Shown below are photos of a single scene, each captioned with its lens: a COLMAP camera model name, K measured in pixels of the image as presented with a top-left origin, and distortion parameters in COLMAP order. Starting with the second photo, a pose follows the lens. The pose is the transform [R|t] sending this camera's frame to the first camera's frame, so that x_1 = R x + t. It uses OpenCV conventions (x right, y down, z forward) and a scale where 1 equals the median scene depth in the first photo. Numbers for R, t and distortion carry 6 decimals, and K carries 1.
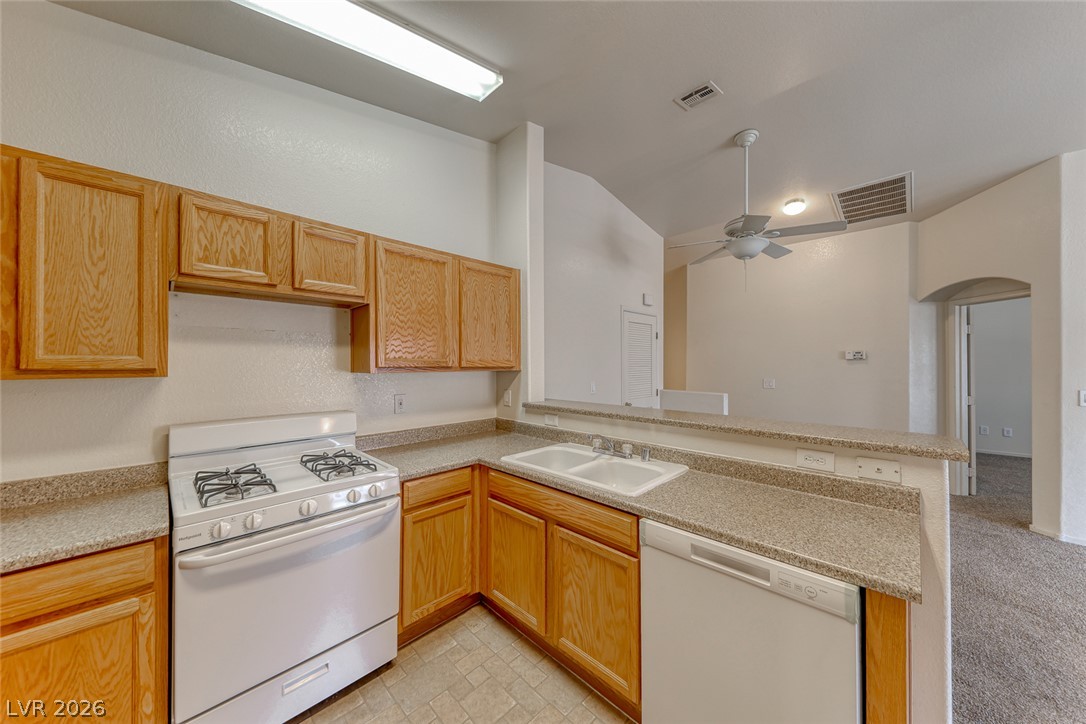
lens RADIAL K [[369.9, 0, 540.2], [0, 369.9, 363.6], [0, 0, 1]] dist [0.023580, -0.007889]
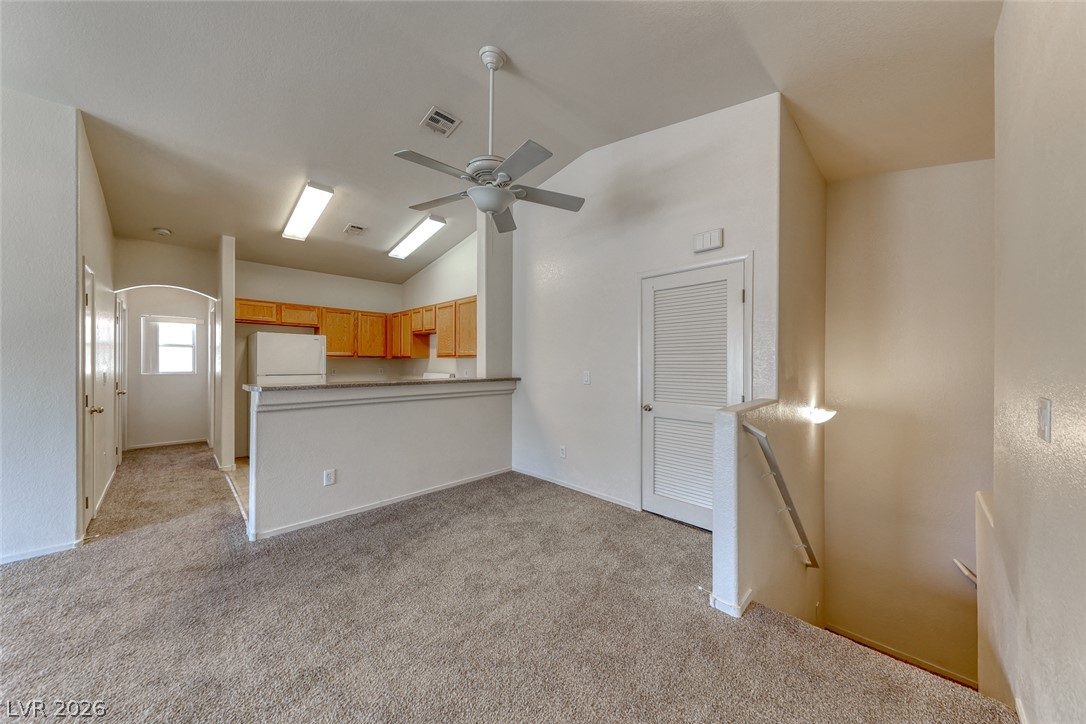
lens RADIAL K [[367.3, 0, 546.2], [0, 367.3, 363.4], [0, 0, 1]] dist [0.017170, -0.006828]
pose [[0.001650, 0.002950, -0.999994, 1.736833], [-0.004314, 0.999986, 0.002942, 0.045160], [0.999989, 0.004309, 0.001663, 1.457597]]
